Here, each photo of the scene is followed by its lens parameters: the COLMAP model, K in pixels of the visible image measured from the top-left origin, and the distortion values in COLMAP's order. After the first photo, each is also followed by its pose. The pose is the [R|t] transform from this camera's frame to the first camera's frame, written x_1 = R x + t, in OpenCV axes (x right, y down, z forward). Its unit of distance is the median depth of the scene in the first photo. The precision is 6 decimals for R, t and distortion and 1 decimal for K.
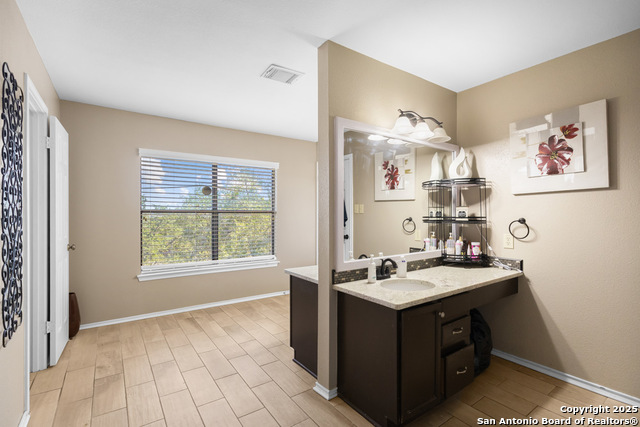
lens RADIAL K [[298.6, 0, 318.2], [0, 298.6, 215.5], [0, 0, 1]] dist [-0.002287, 0.003529]
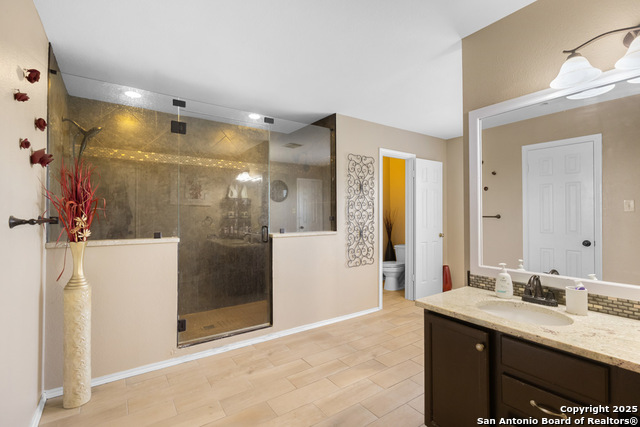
lens RADIAL K [[298.6, 0, 318.9], [0, 298.6, 215.1], [0, 0, 1]] dist [-0.002287, 0.003529]
pose [[-0.020869, -0.006042, -0.999764, 0.965279], [0.005953, 0.999963, -0.006168, 0.001981], [0.999764, -0.006081, -0.020832, 0.504936]]
